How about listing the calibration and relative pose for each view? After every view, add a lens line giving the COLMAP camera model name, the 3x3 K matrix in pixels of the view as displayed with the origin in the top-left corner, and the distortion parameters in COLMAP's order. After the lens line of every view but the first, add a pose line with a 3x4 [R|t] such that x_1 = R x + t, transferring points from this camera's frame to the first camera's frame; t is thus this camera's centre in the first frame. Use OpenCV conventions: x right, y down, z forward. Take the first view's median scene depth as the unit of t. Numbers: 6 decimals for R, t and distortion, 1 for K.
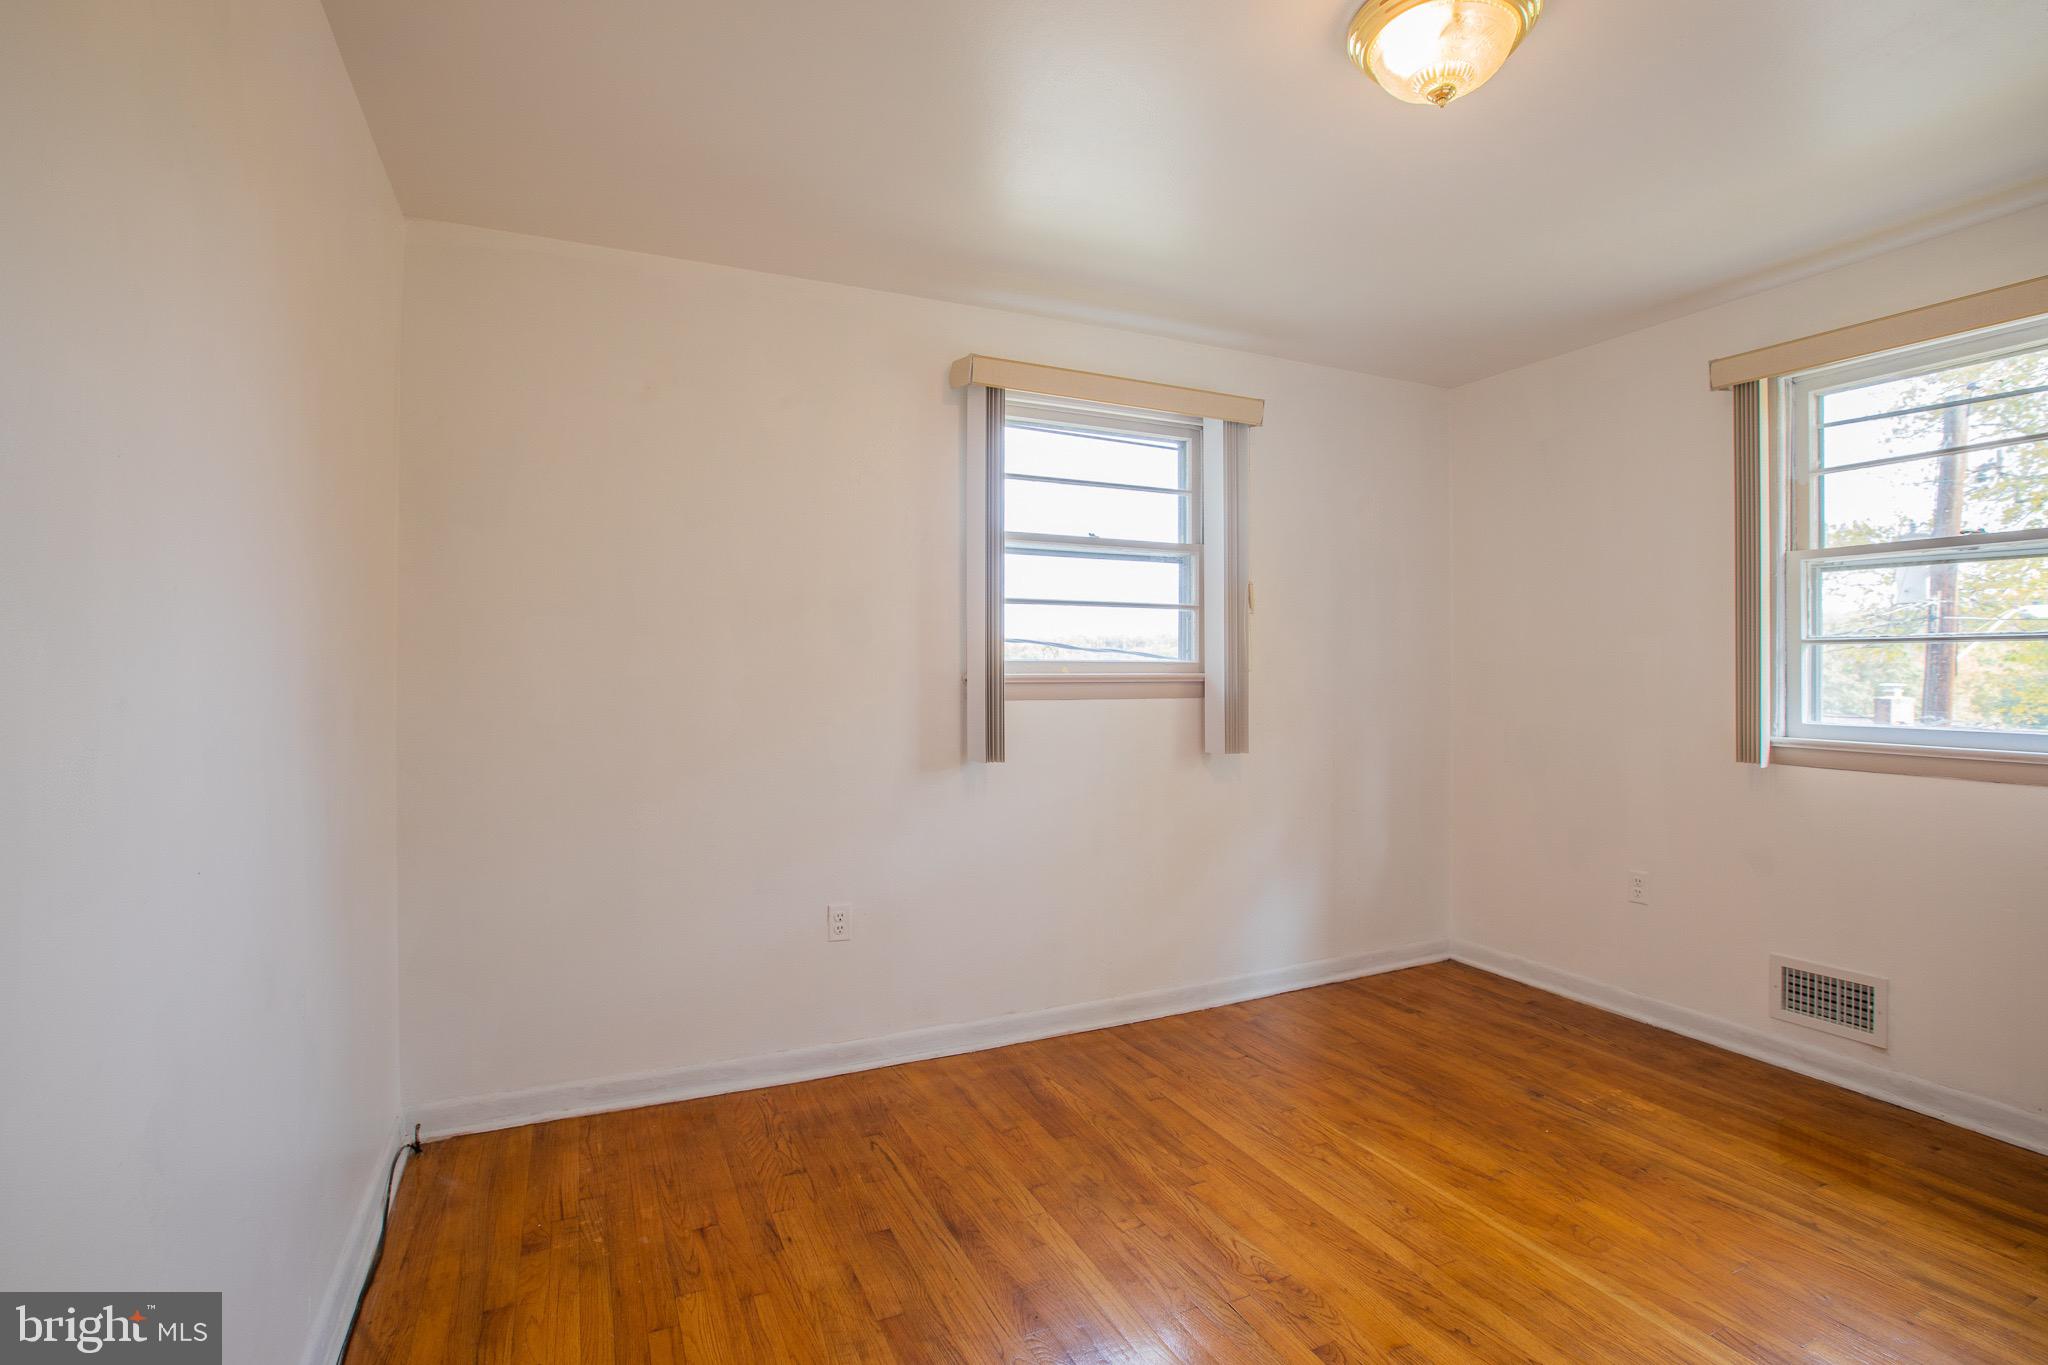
lens RADIAL K [[930.3, 0, 1017.5], [0, 930.3, 669.9], [0, 0, 1]] dist [-0.047838, 0.016048]
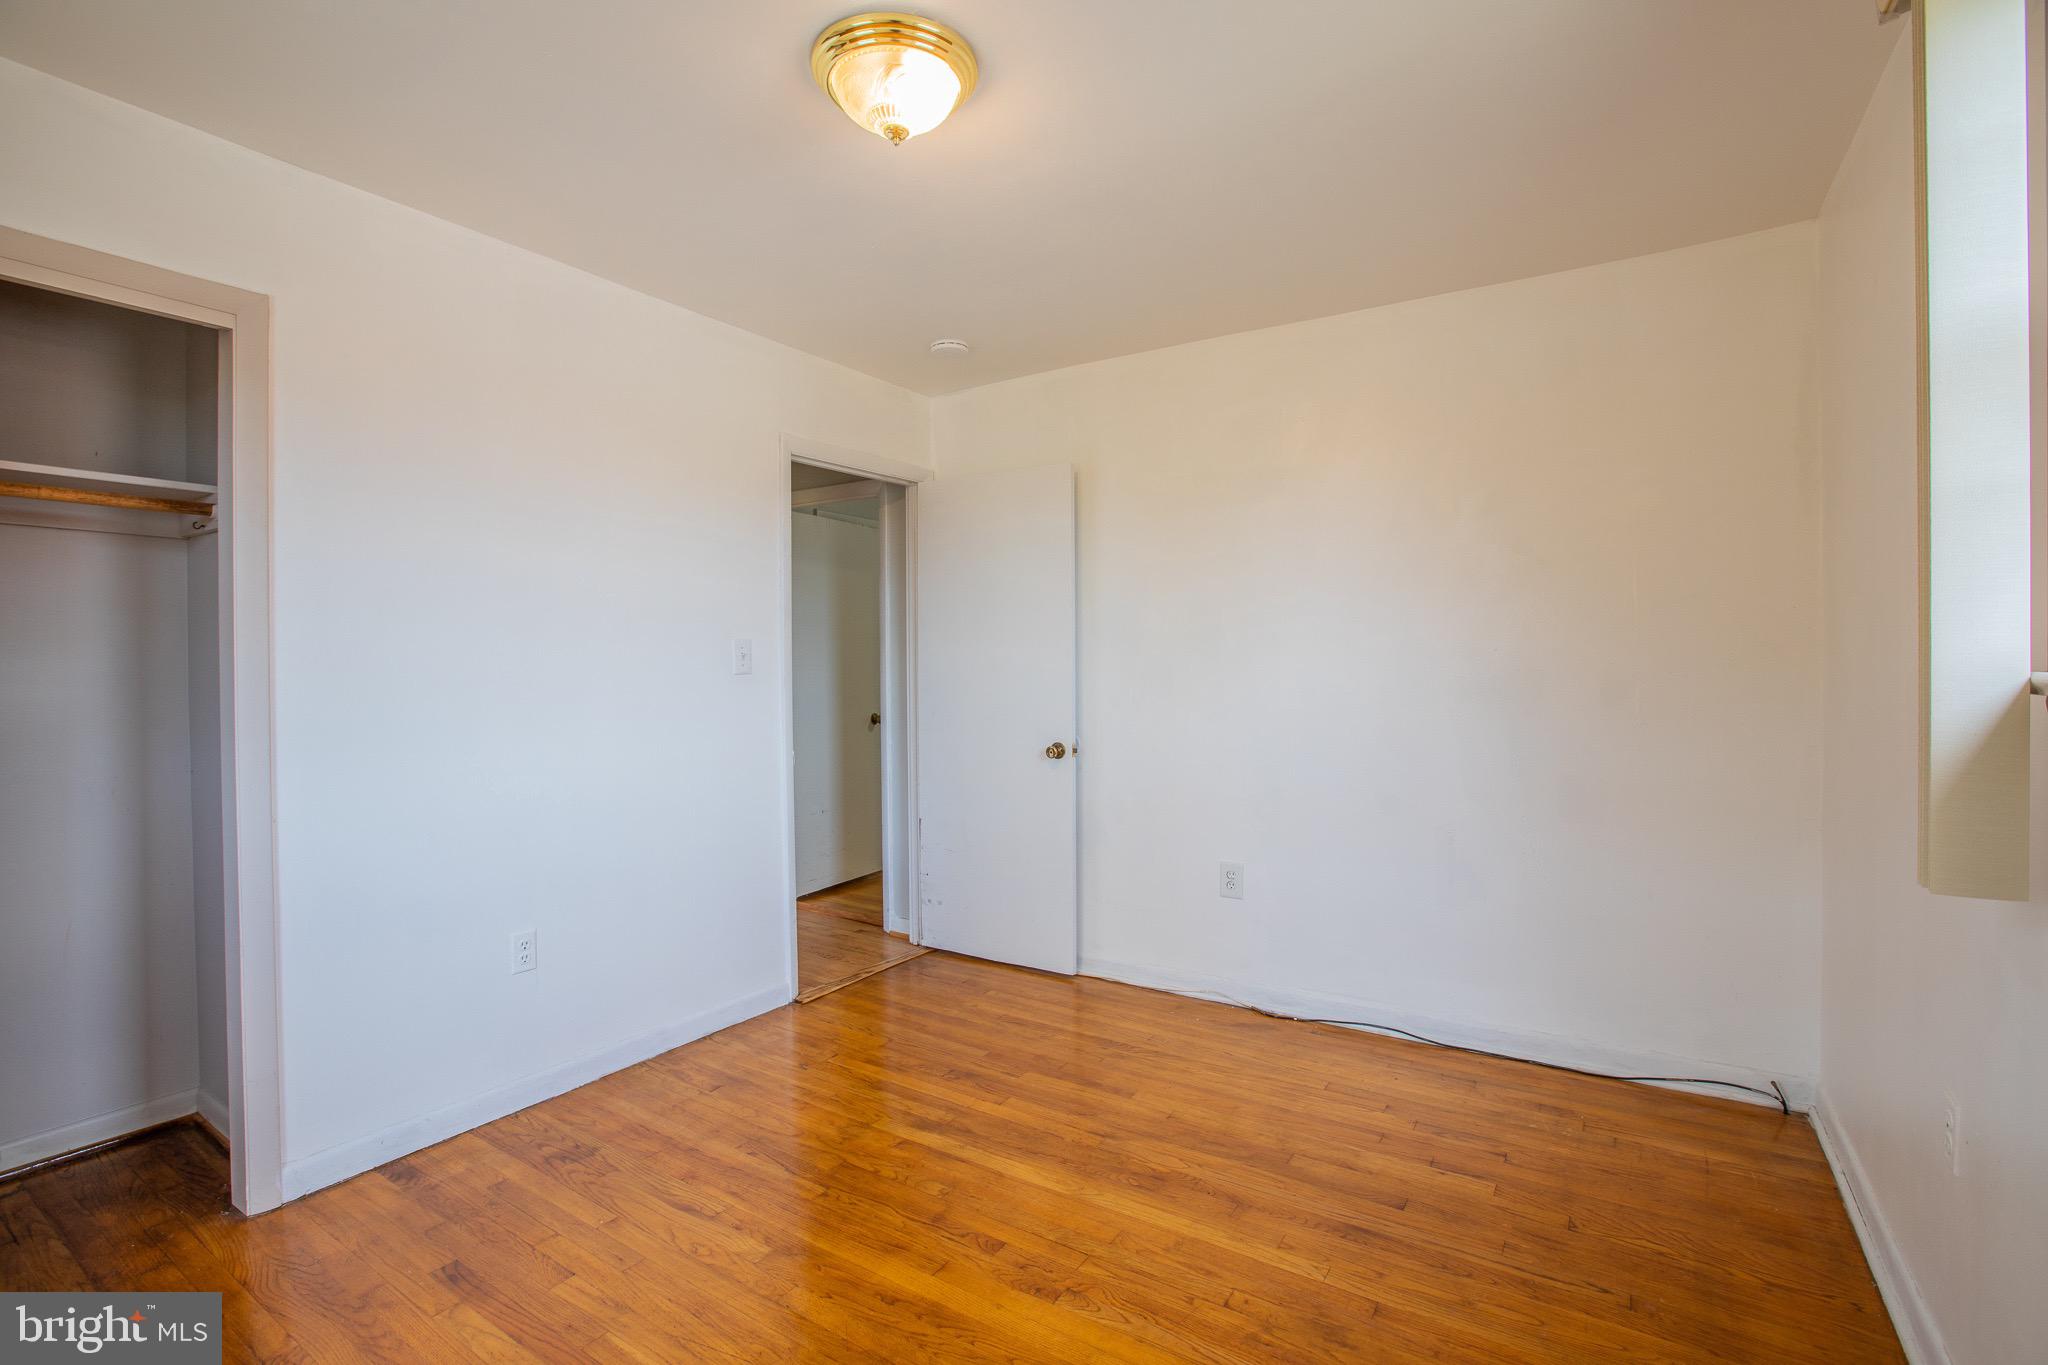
lens RADIAL K [[930.3, 0, 1017.5], [0, 930.3, 669.9], [0, 0, 1]] dist [-0.047838, 0.016048]
pose [[-0.843380, 0.010596, -0.537213, 0.787364], [0.008189, 0.999943, 0.006867, -0.002115], [0.537255, 0.001392, -0.843419, 1.679044]]
